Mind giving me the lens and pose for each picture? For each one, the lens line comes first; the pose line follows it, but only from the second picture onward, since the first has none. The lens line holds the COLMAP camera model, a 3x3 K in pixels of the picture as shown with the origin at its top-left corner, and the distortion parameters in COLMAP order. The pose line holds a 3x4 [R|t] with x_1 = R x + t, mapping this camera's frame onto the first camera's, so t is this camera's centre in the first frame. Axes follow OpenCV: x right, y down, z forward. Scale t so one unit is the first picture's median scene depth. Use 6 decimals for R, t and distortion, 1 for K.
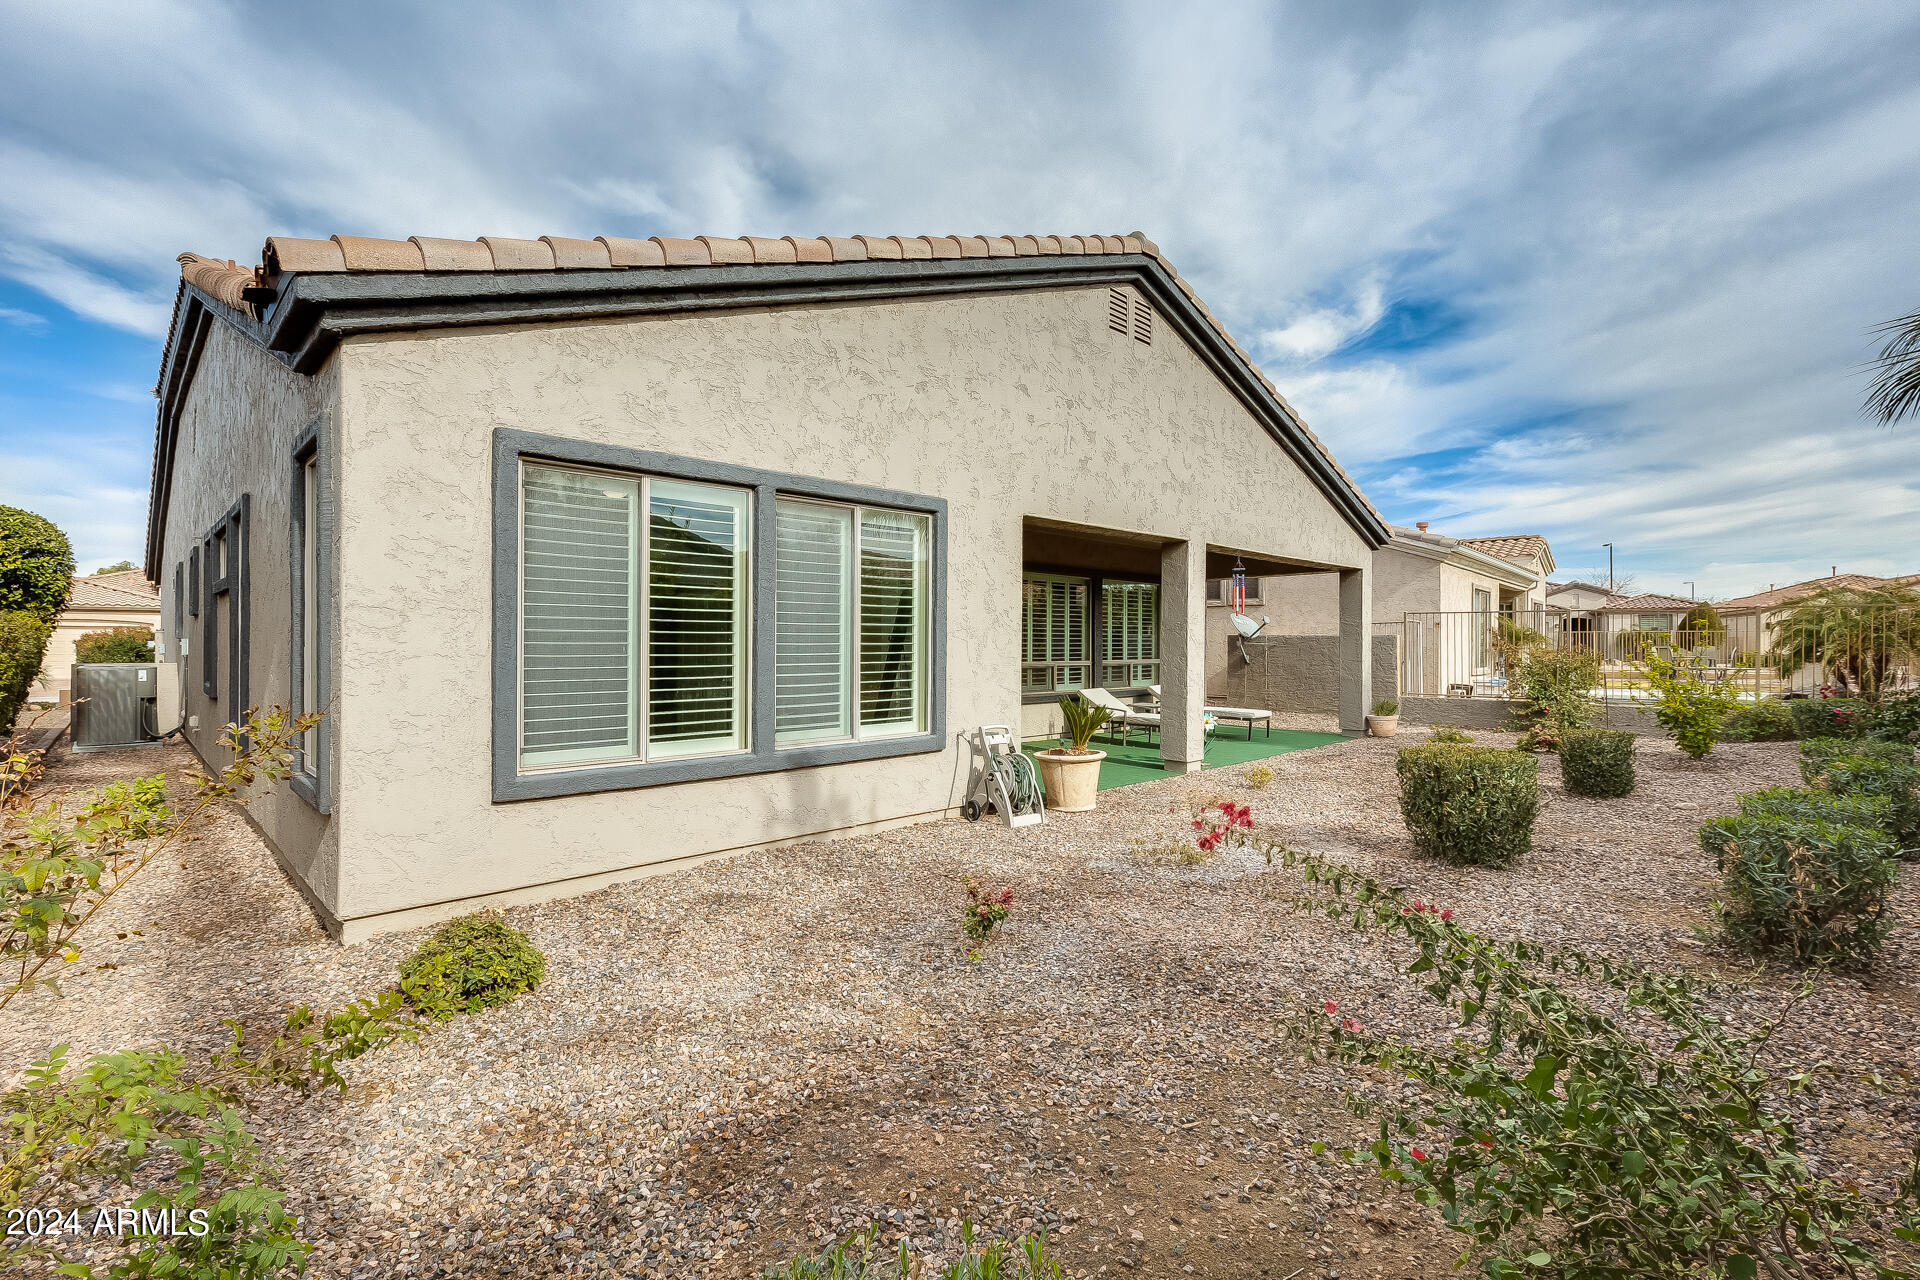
lens RADIAL K [[855.9, 0, 960.0], [0, 855.9, 640.0], [0, 0, 1]] dist [-0.000186, -0.000093]
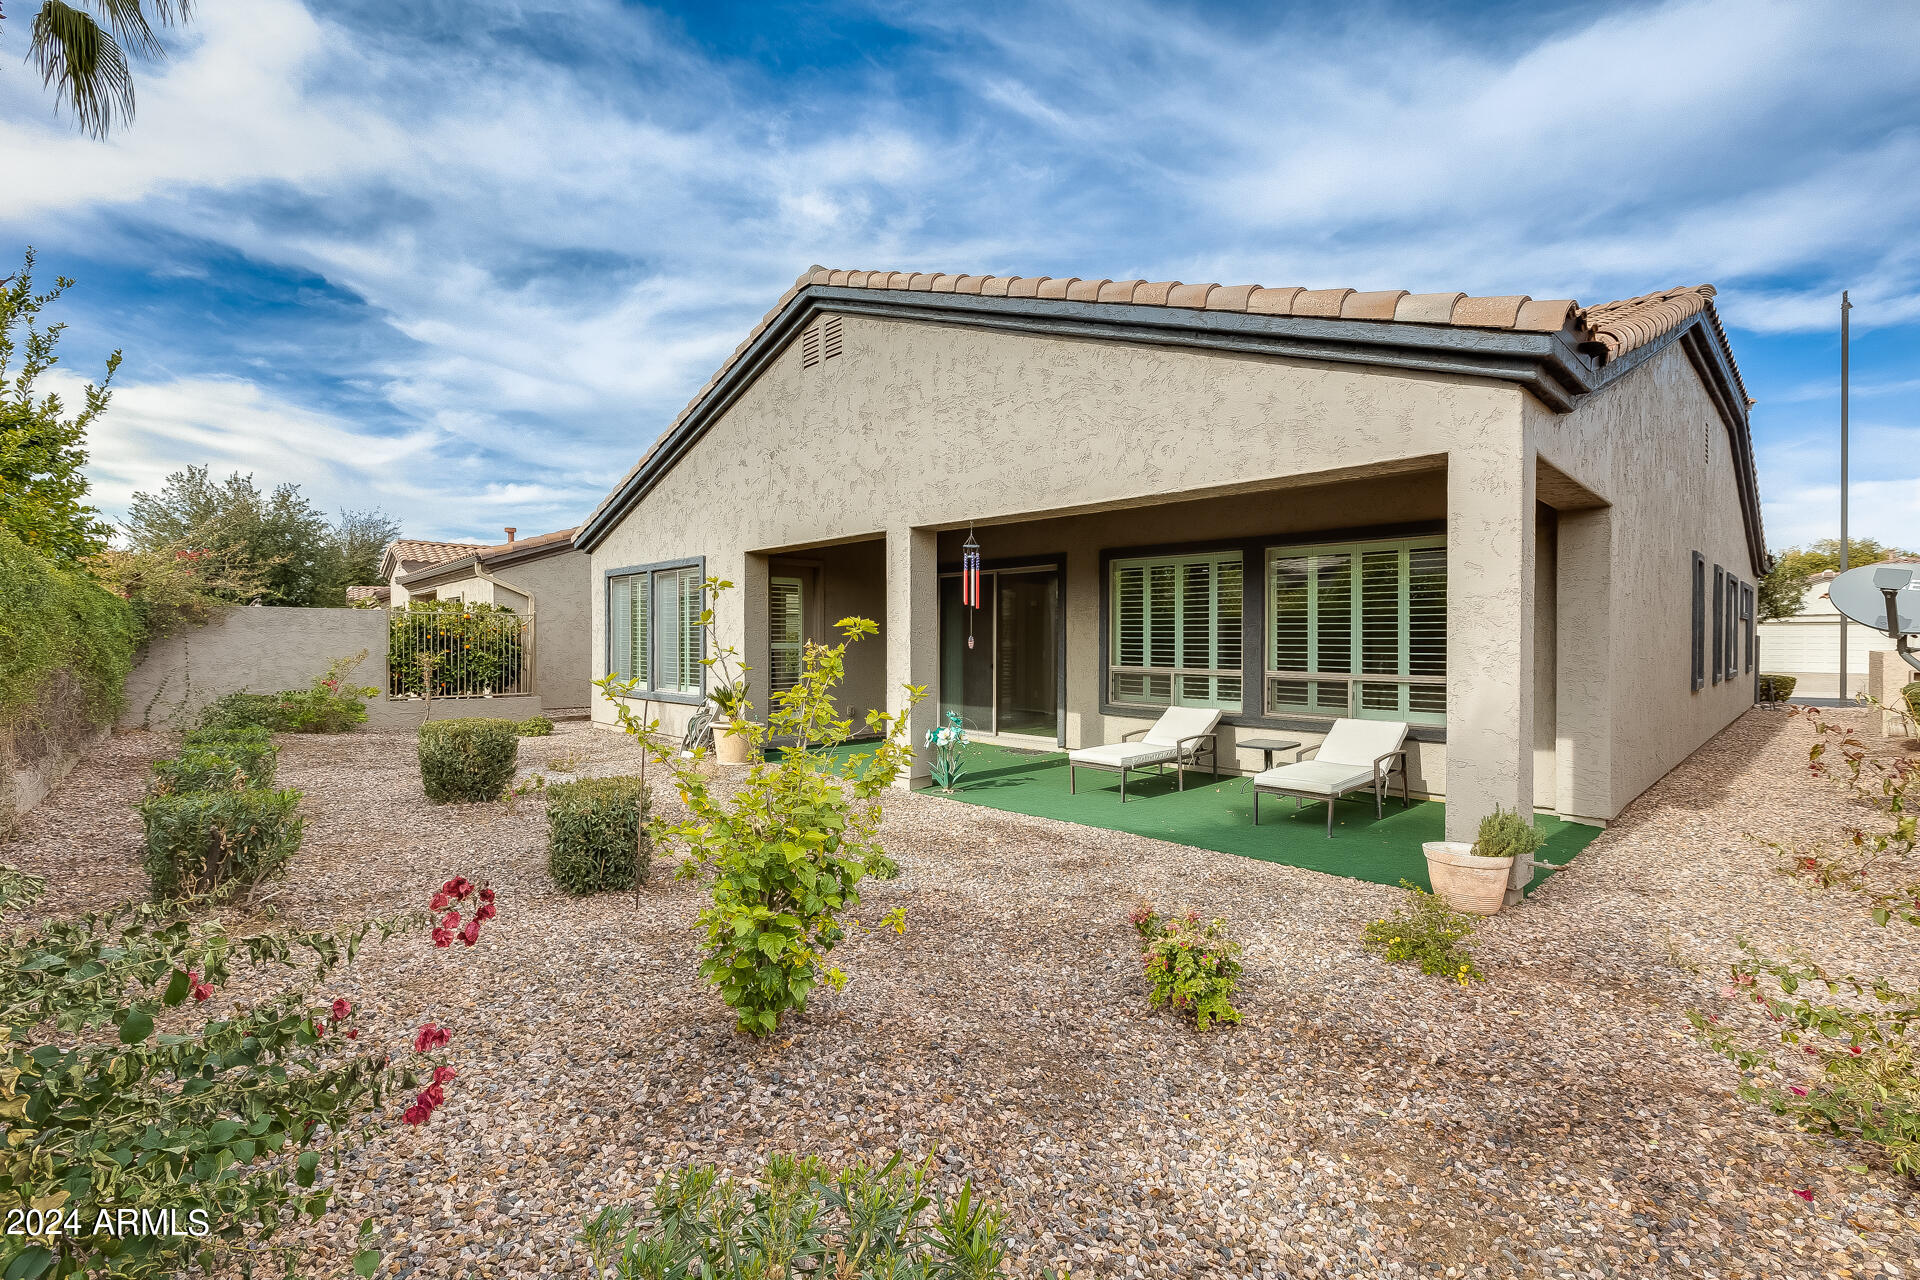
lens RADIAL K [[855.9, 0, 960.0], [0, 855.9, 640.0], [0, 0, 1]] dist [-0.000186, -0.000093]
pose [[-0.012429, -0.001850, -0.999921, 1.222559], [0.000159, 0.999998, -0.001852, 0.002074], [0.999923, -0.000182, -0.012429, 1.130596]]
